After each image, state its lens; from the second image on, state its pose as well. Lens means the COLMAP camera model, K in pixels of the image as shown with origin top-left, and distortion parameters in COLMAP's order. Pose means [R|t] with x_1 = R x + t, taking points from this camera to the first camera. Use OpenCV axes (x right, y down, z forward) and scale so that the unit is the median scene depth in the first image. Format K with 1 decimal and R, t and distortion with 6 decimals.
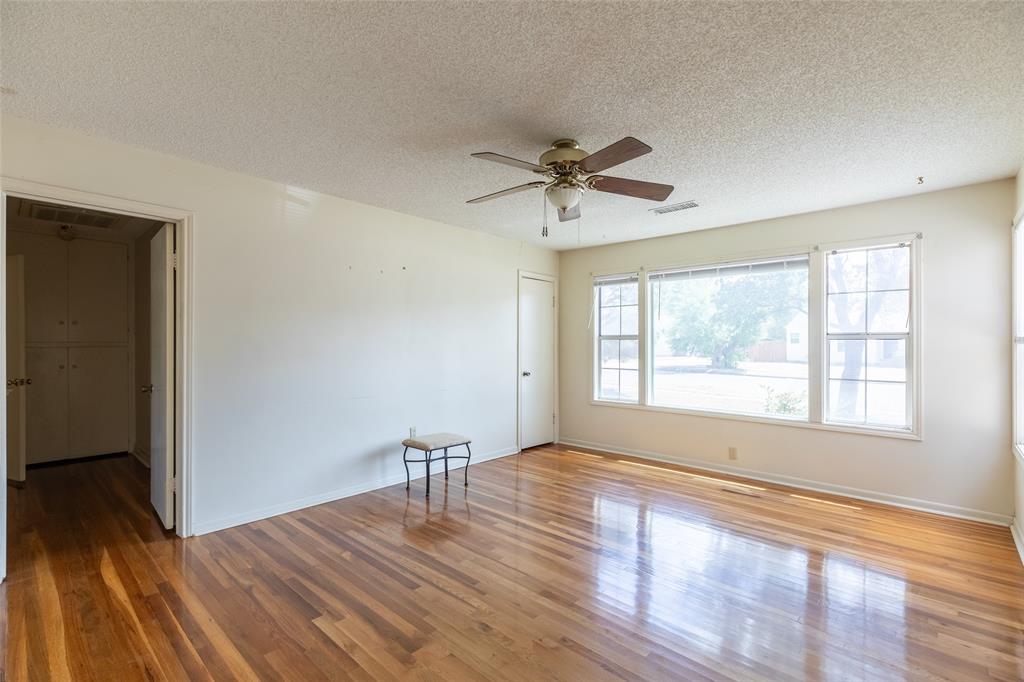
lens RADIAL K [[462.5, 0, 529.0], [0, 462.5, 342.6], [0, 0, 1]] dist [0.000705, -0.000473]
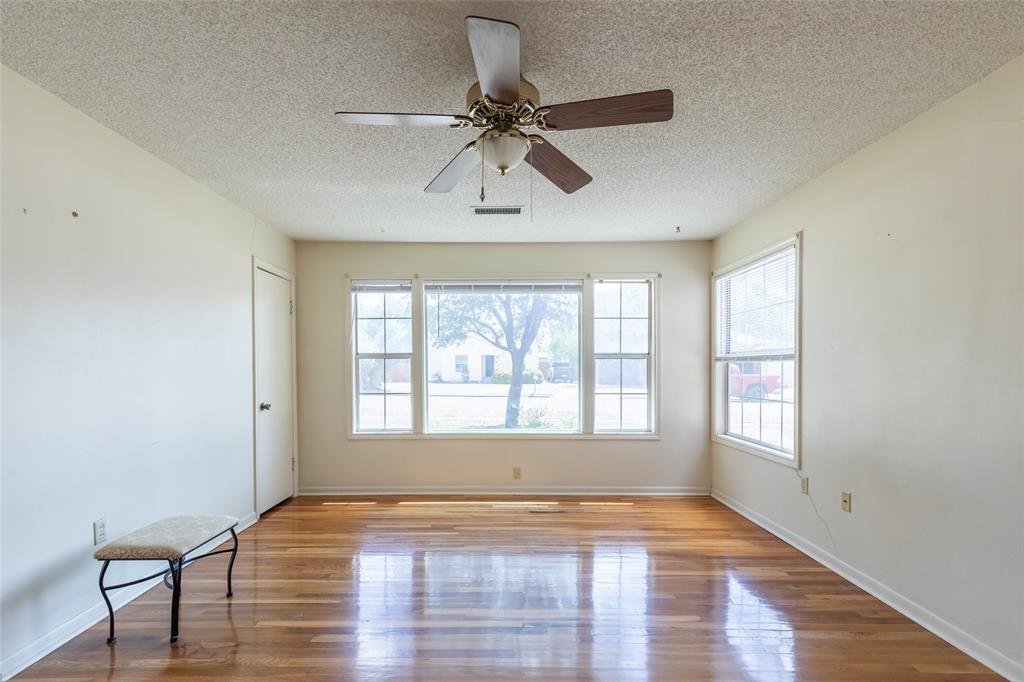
lens RADIAL K [[462.0, 0, 506.8], [0, 462.0, 372.0], [0, 0, 1]] dist [0.001582, -0.001019]
pose [[0.748701, -0.013764, 0.662765, -0.261060], [0.003254, 0.999849, 0.017087, 0.005551], [-0.662900, -0.010636, 0.748632, 0.307949]]
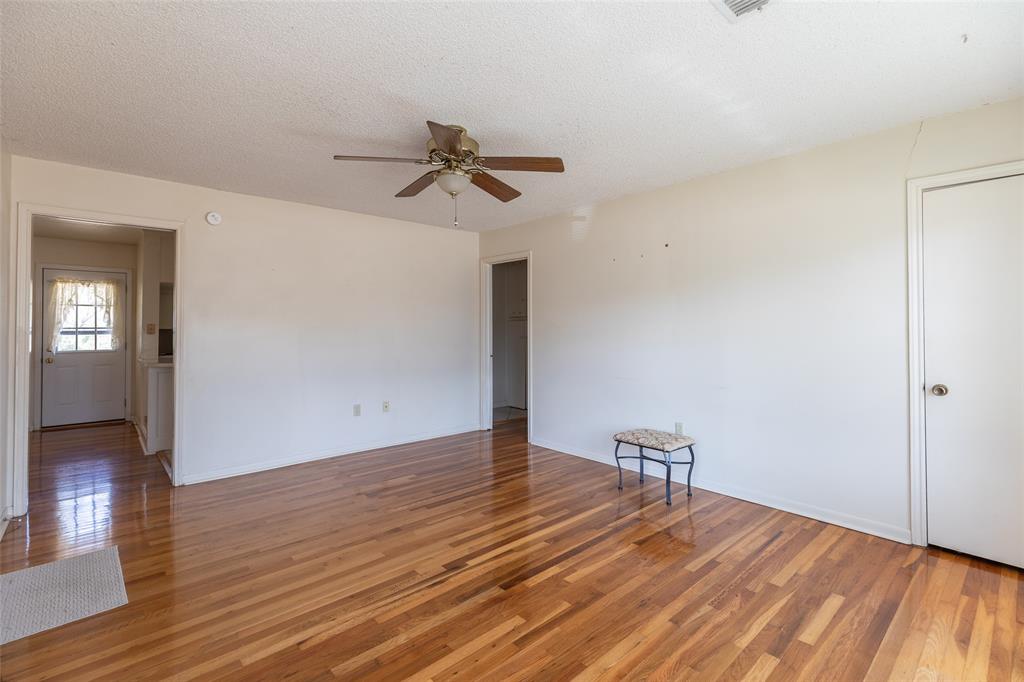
lens RADIAL K [[468.7, 0, 510.0], [0, 468.7, 322.3], [0, 0, 1]] dist [0.000760, 0.000013]
pose [[-0.123440, -0.015031, -0.992238, 0.709570], [0.003067, 0.999875, -0.015528, 0.004223], [0.992347, -0.004960, -0.123378, 0.829200]]
